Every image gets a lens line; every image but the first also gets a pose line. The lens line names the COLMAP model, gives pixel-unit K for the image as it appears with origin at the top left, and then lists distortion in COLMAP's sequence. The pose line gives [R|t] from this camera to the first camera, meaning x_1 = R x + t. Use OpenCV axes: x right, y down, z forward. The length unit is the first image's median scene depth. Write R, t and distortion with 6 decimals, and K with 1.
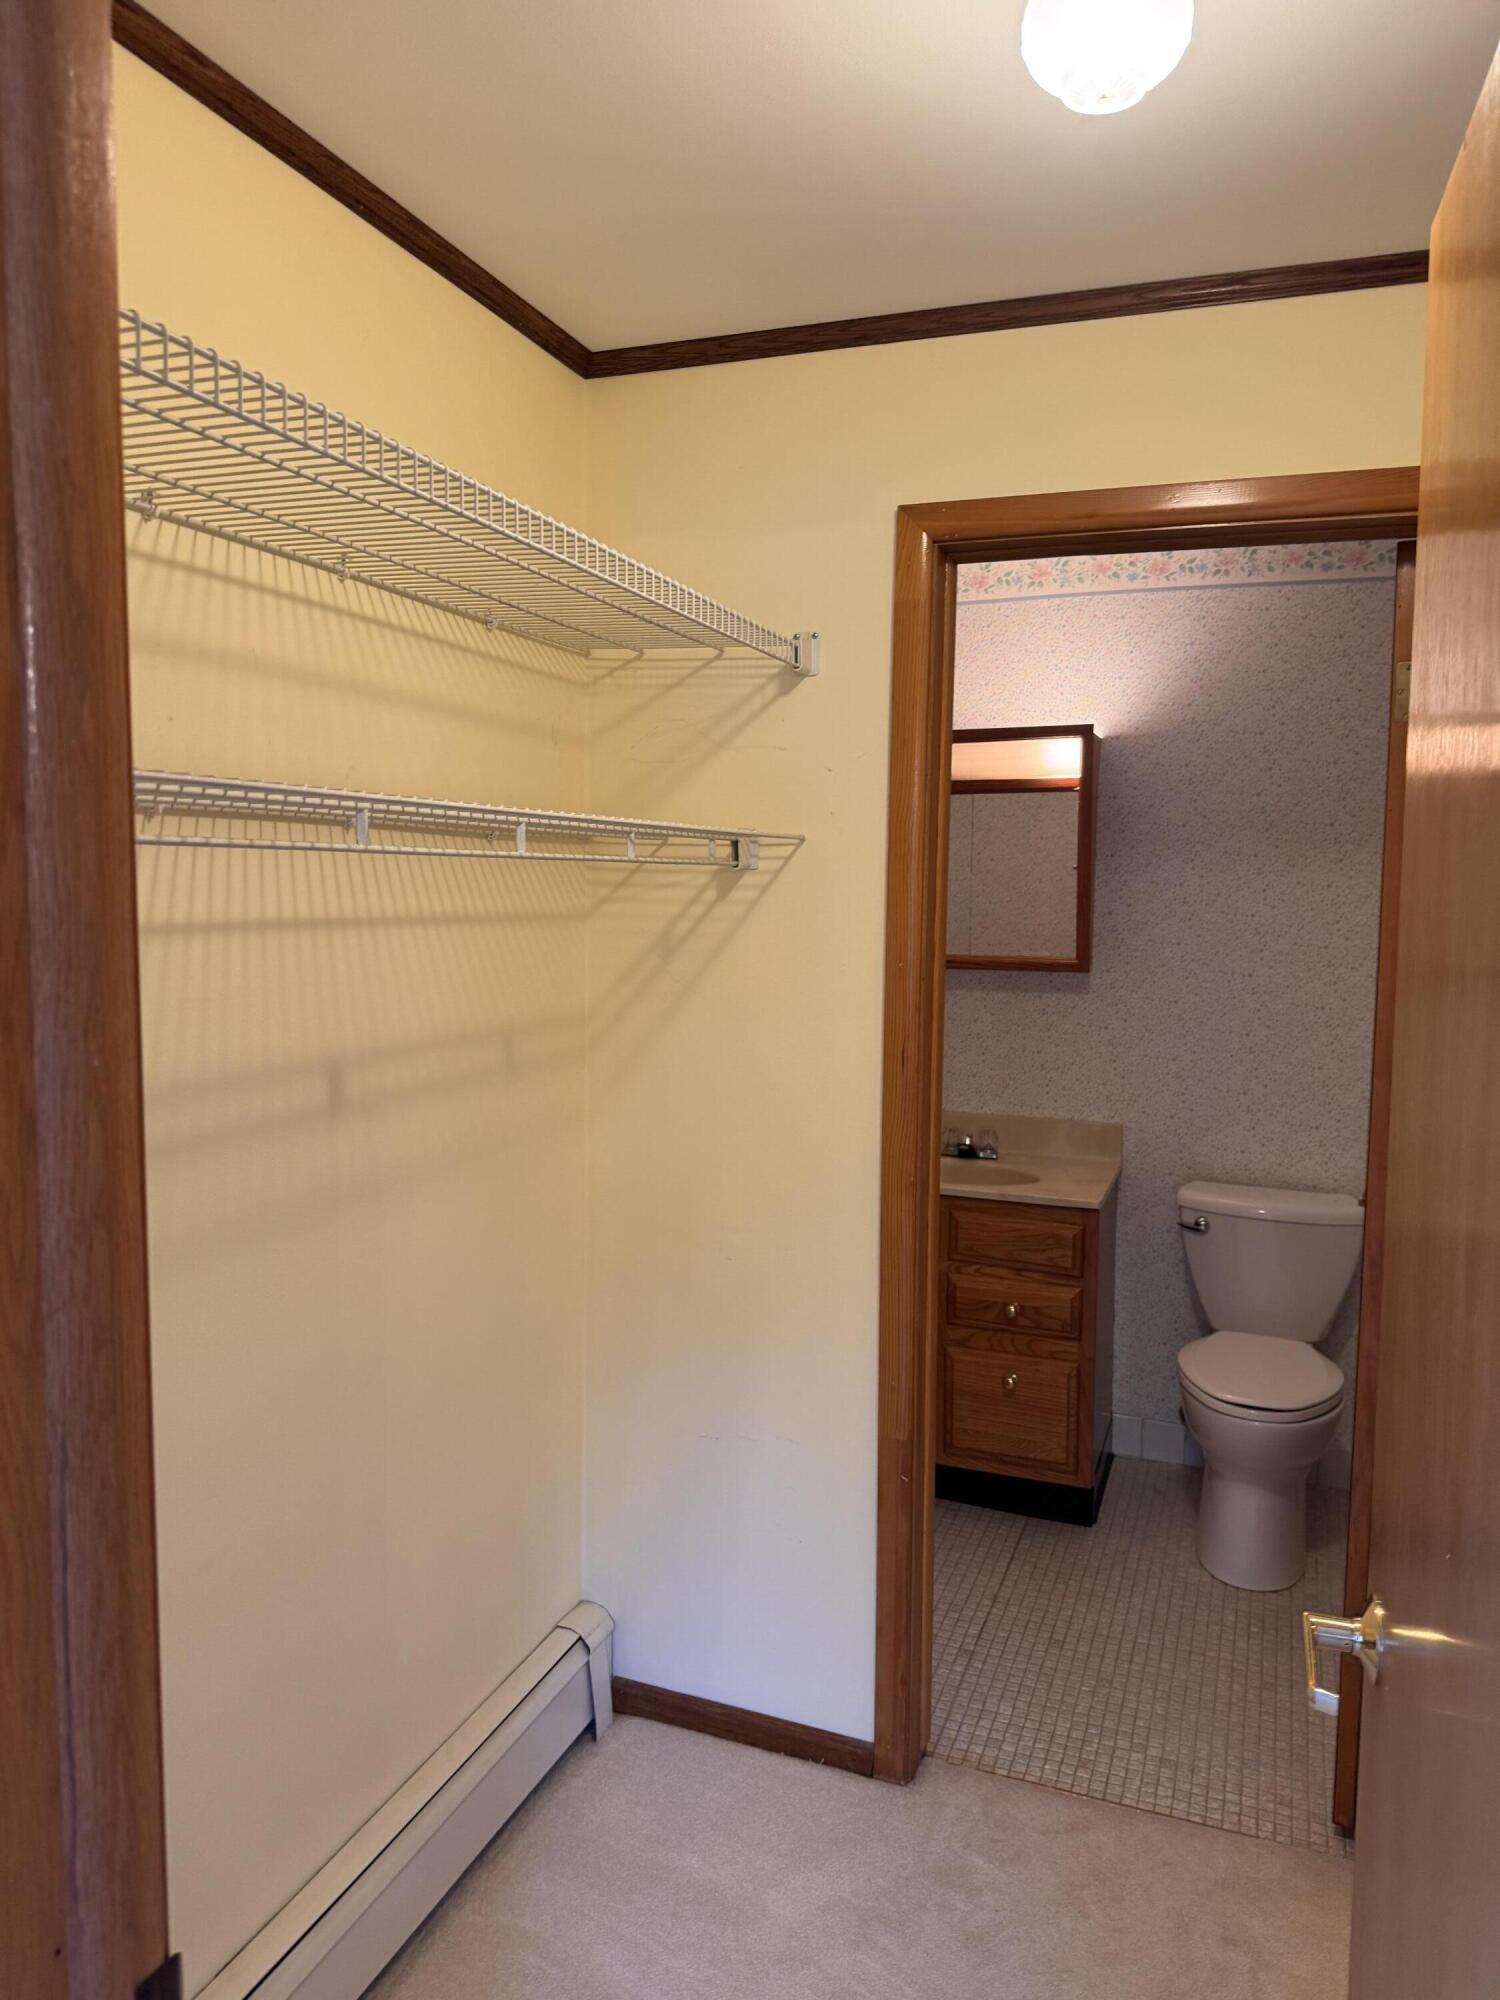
lens RADIAL K [[1414.0, 0, 750.0], [0, 1414.0, 1000.0], [0, 0, 1]] dist [0.025010, -0.002334]
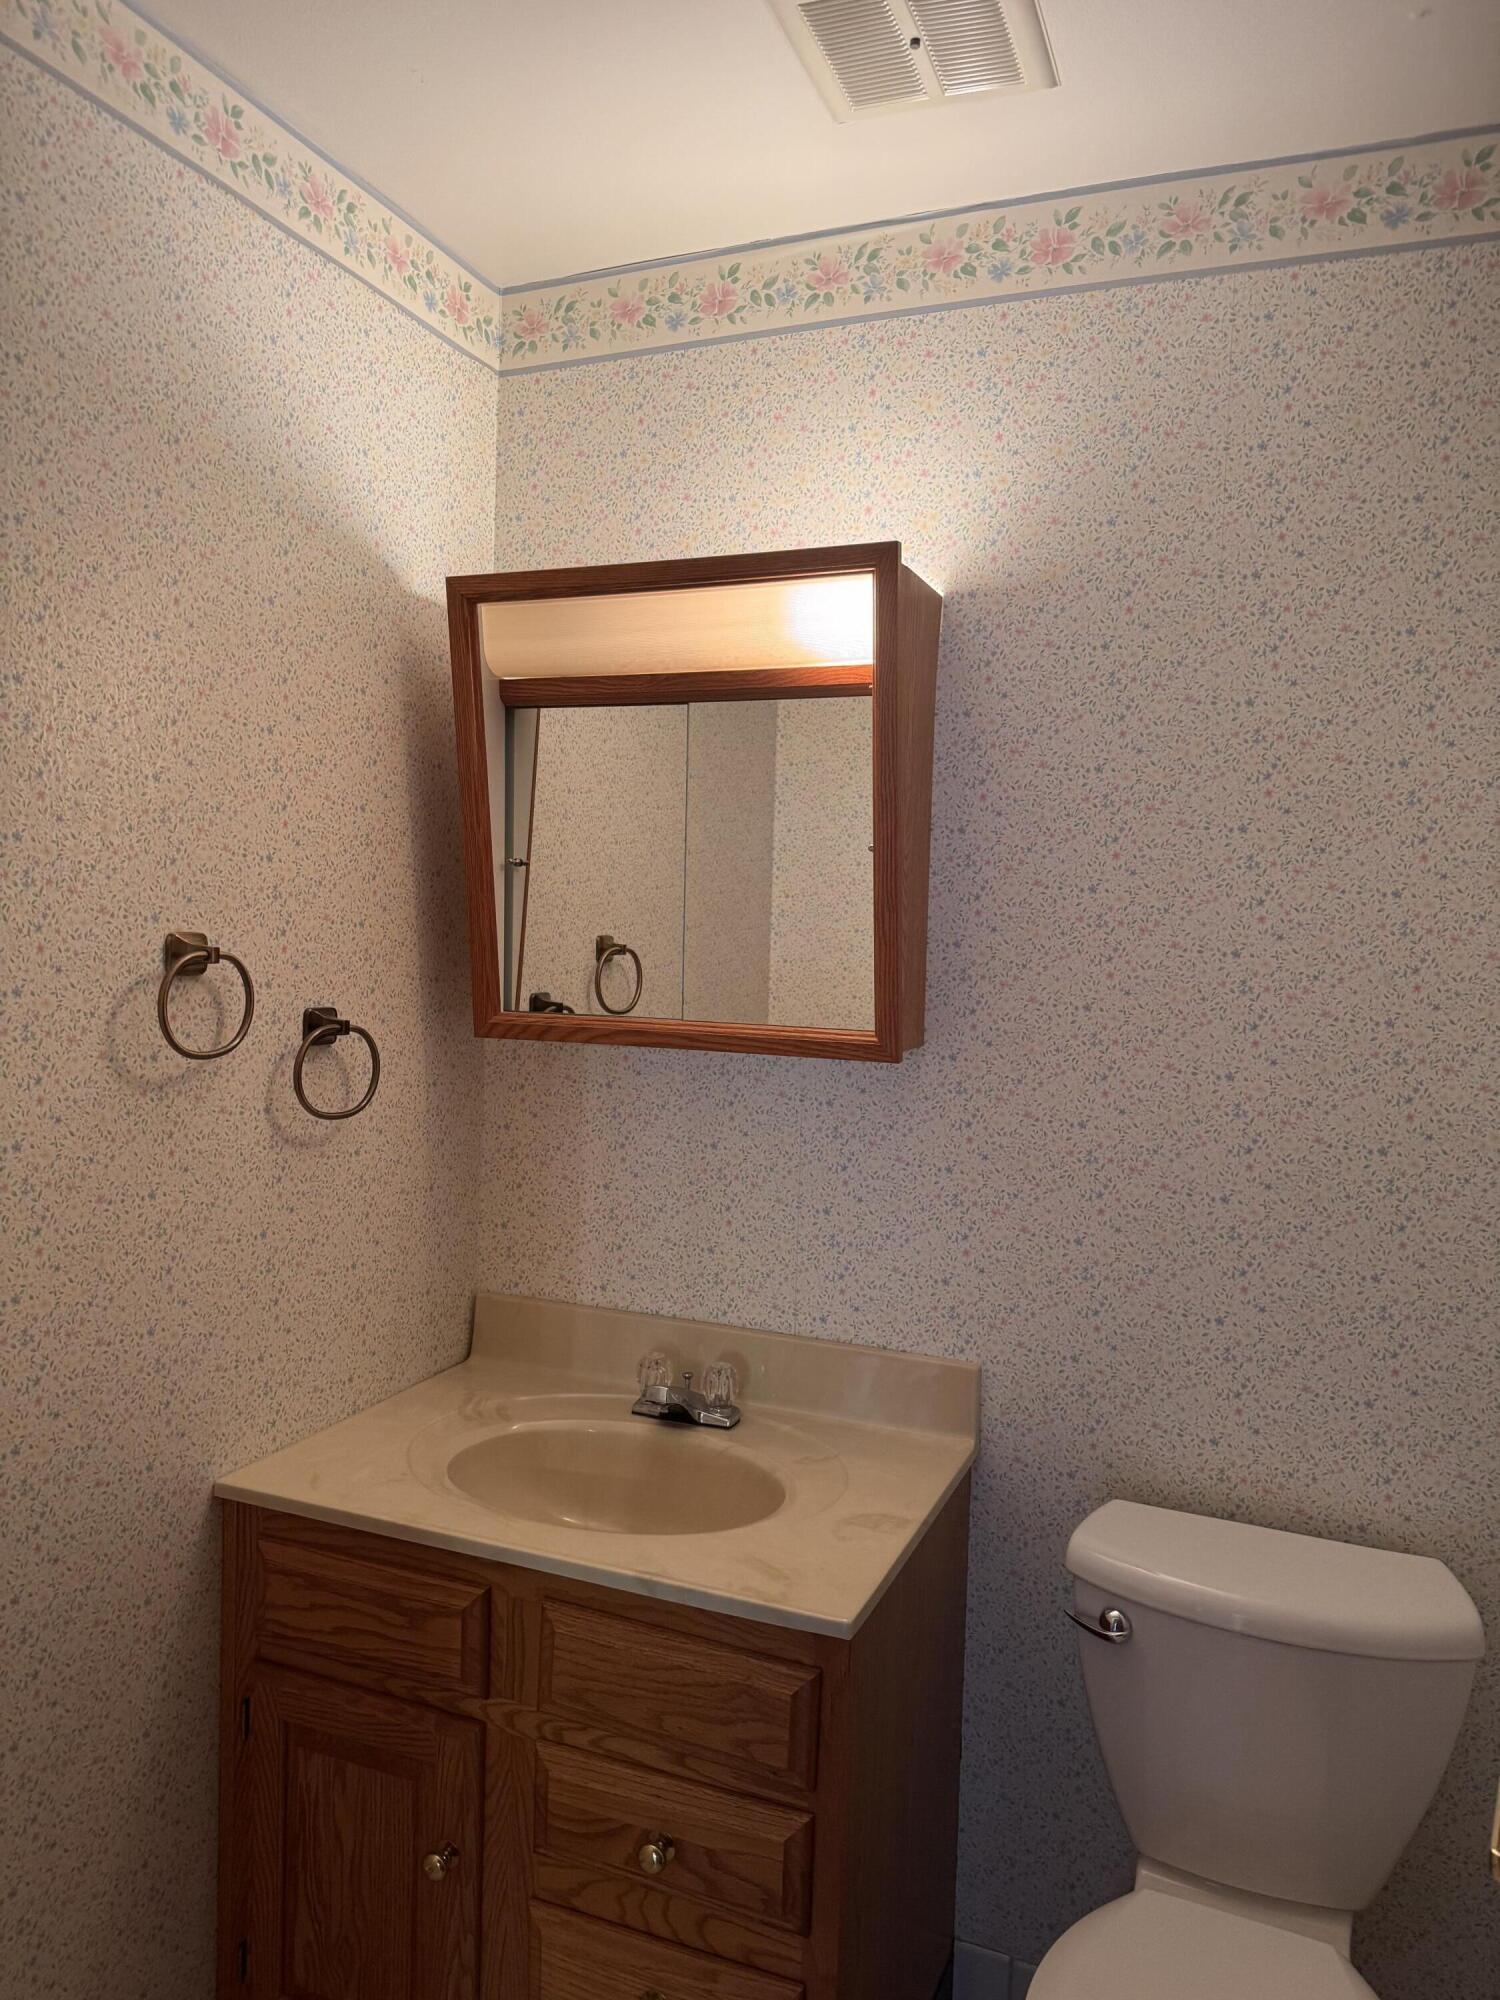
lens RADIAL K [[1448.9, 0, 750.6], [0, 1448.9, 971.7], [0, 0, 1]] dist [-0.003173, 0.006704]
pose [[0.999213, 0.017970, -0.035357, 0.208956], [-0.018949, 0.999441, -0.027560, -0.038114], [0.034842, 0.028208, 0.998995, 0.508757]]
